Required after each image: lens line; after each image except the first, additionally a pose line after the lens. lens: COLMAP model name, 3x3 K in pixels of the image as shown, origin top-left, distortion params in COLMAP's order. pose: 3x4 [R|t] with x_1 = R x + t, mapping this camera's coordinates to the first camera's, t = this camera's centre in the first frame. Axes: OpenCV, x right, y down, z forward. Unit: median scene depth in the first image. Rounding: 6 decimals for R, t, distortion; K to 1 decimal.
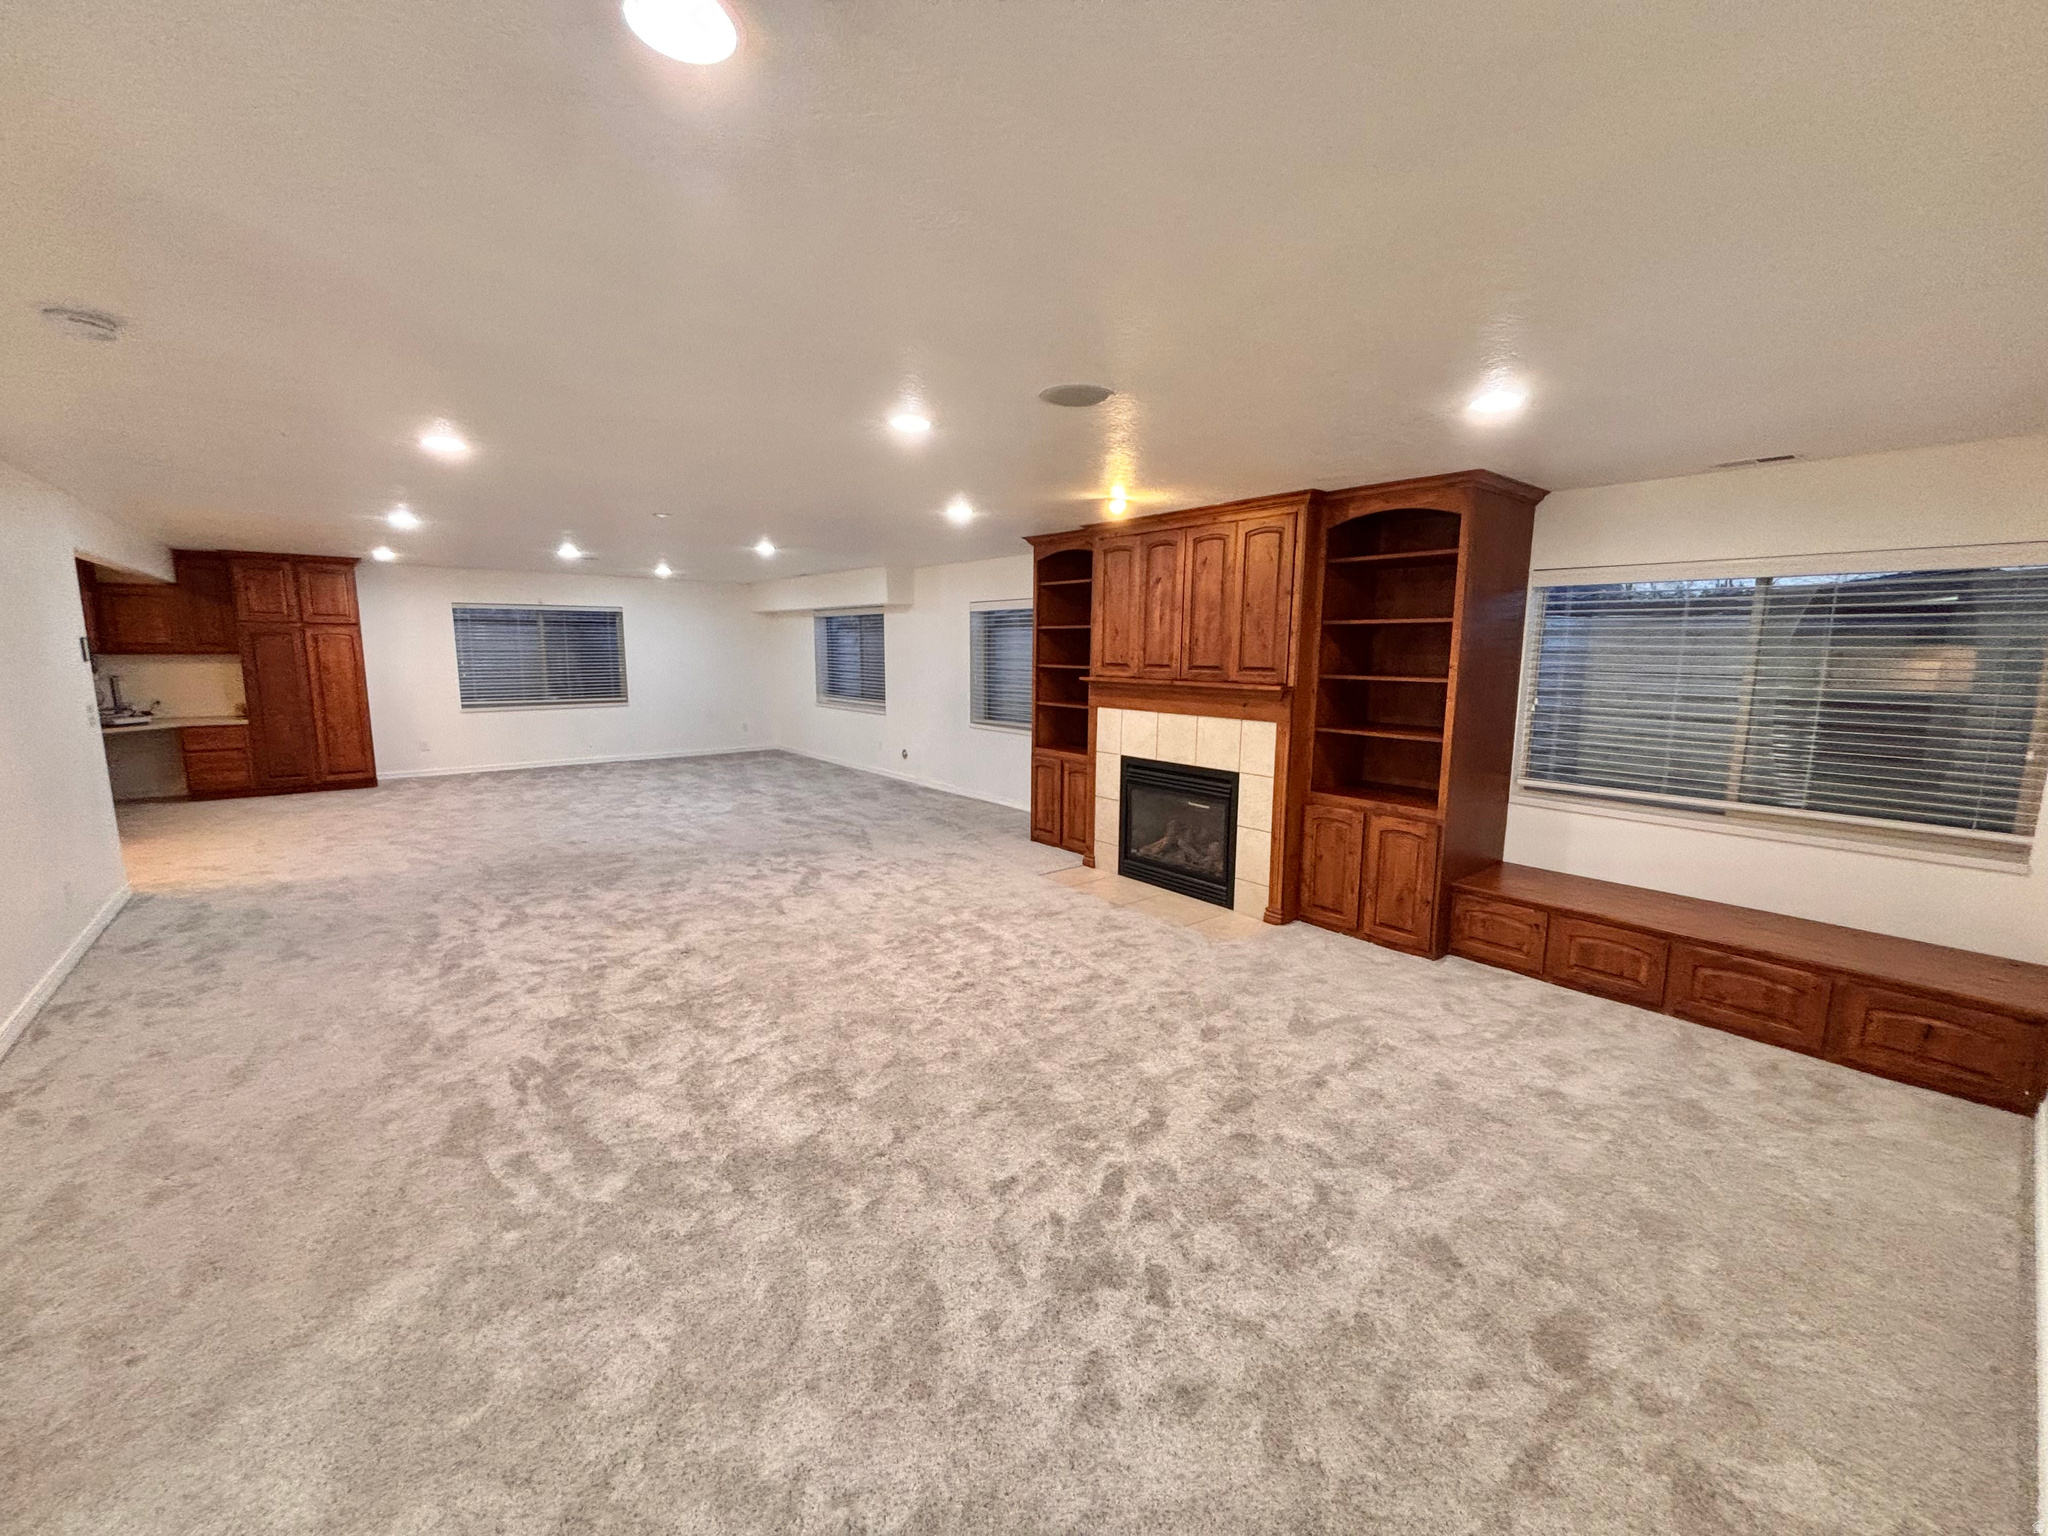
lens RADIAL K [[826.5, 0, 1015.3], [0, 826.5, 764.8], [0, 0, 1]] dist [0.006235, -0.000099]
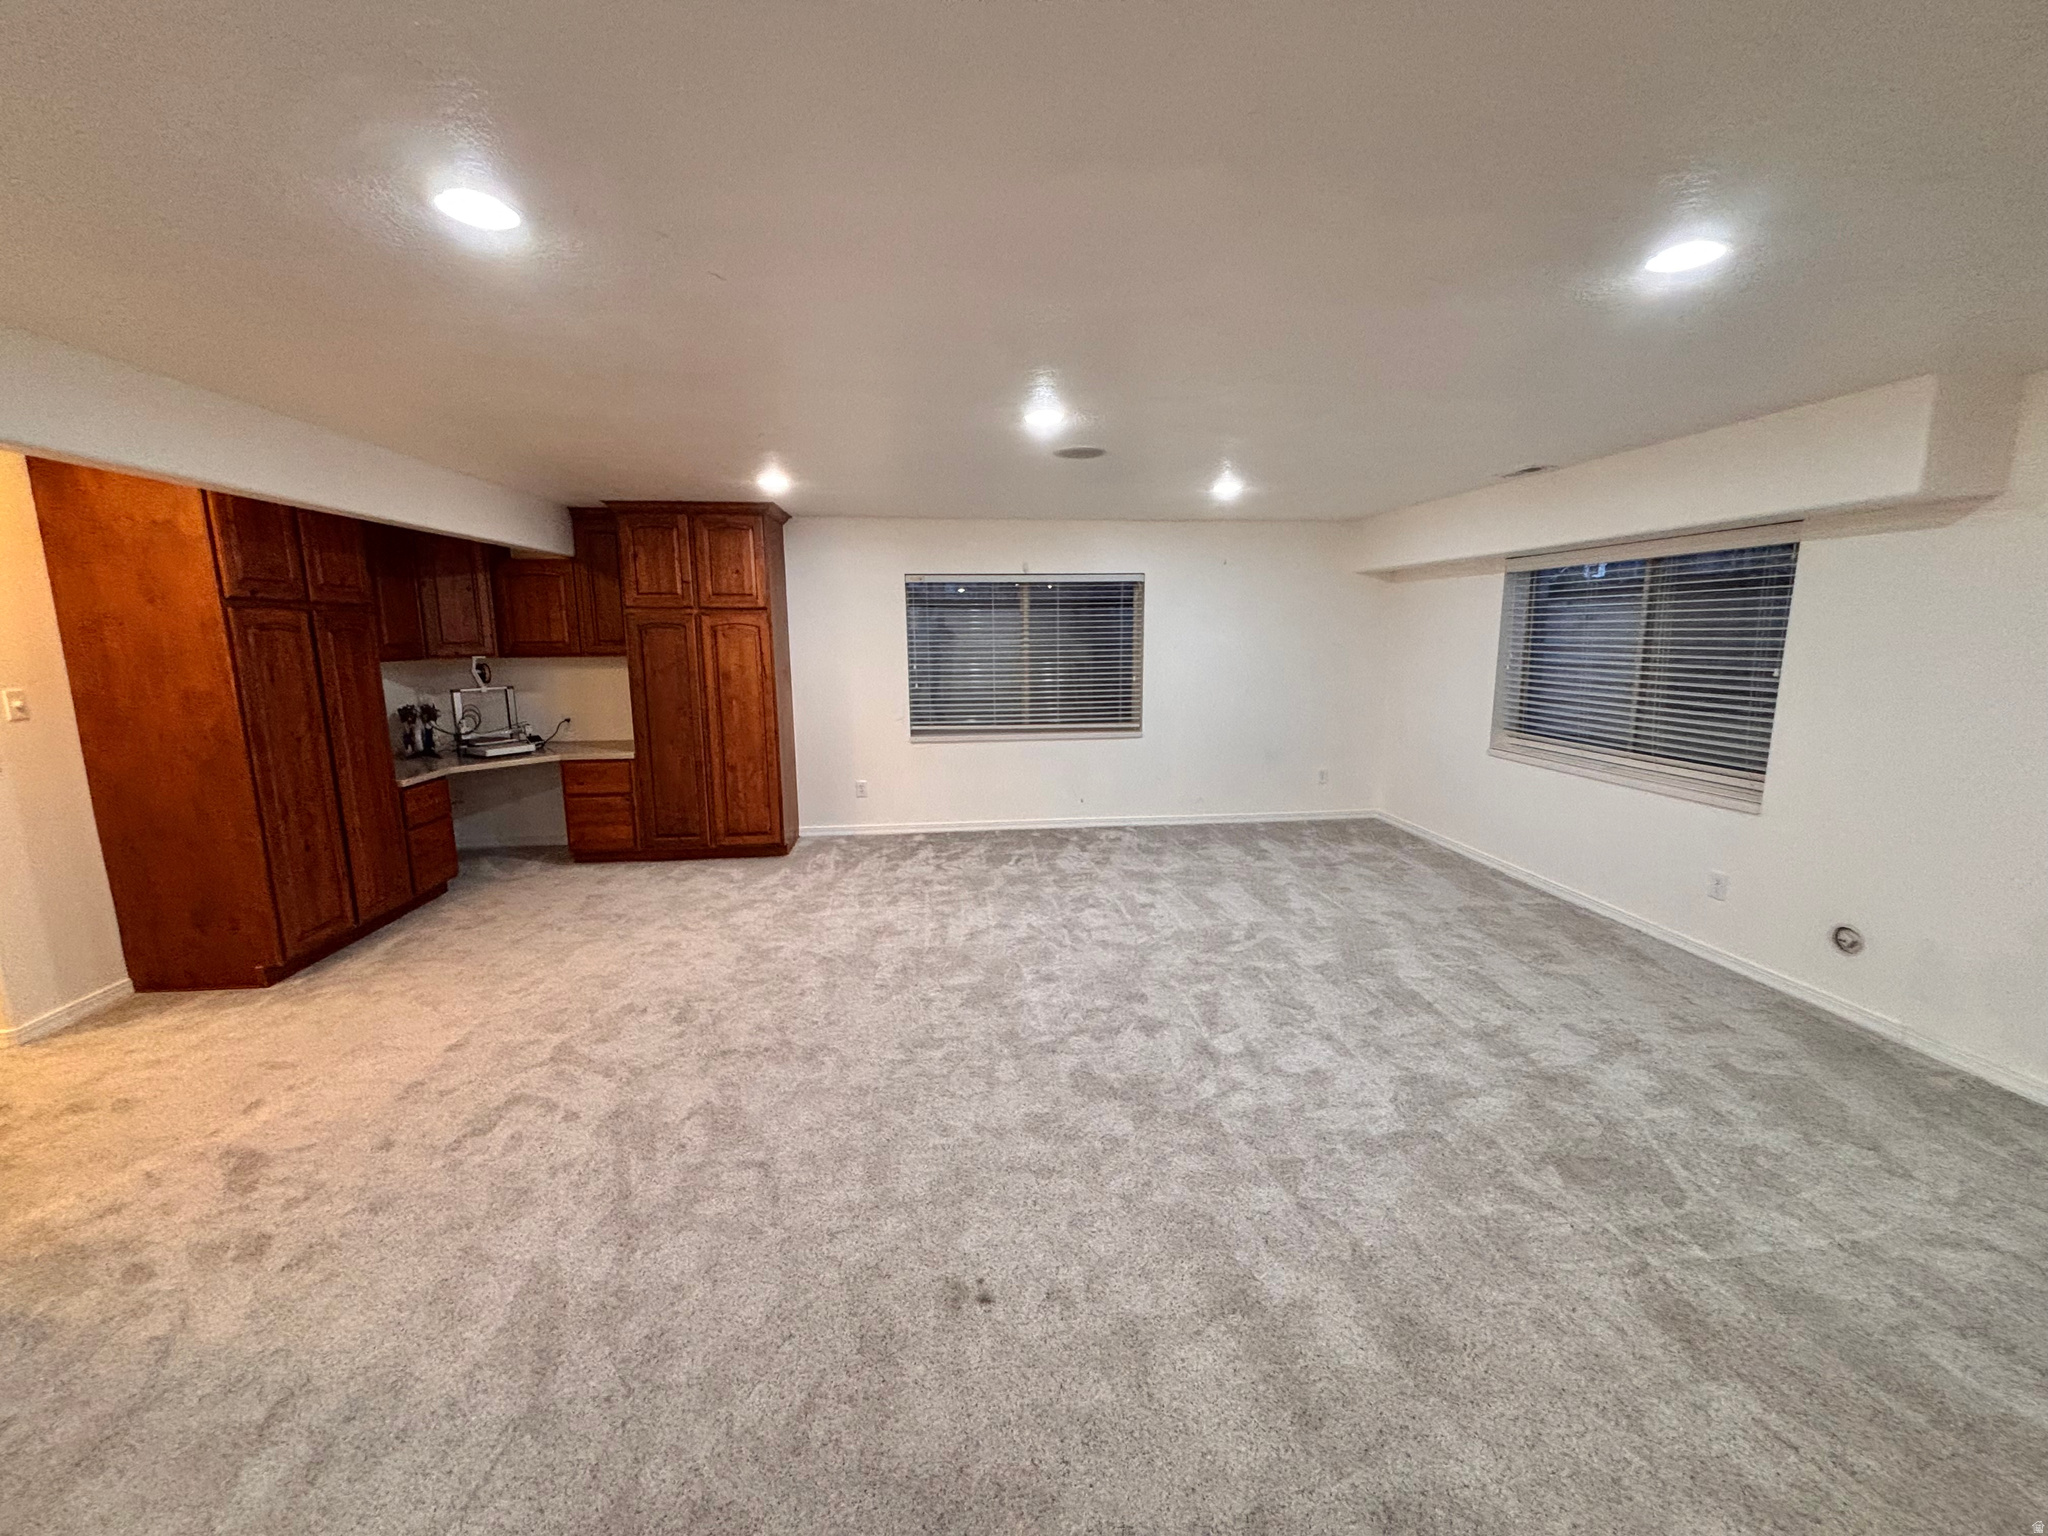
lens RADIAL K [[826.5, 0, 1024.7], [0, 826.5, 769.4], [0, 0, 1]] dist [0.006235, -0.000099]
pose [[0.841811, 0.074050, -0.534669, -0.271508], [-0.065483, 0.997239, 0.035014, -0.079965], [0.535785, 0.005537, 0.844336, 0.563003]]
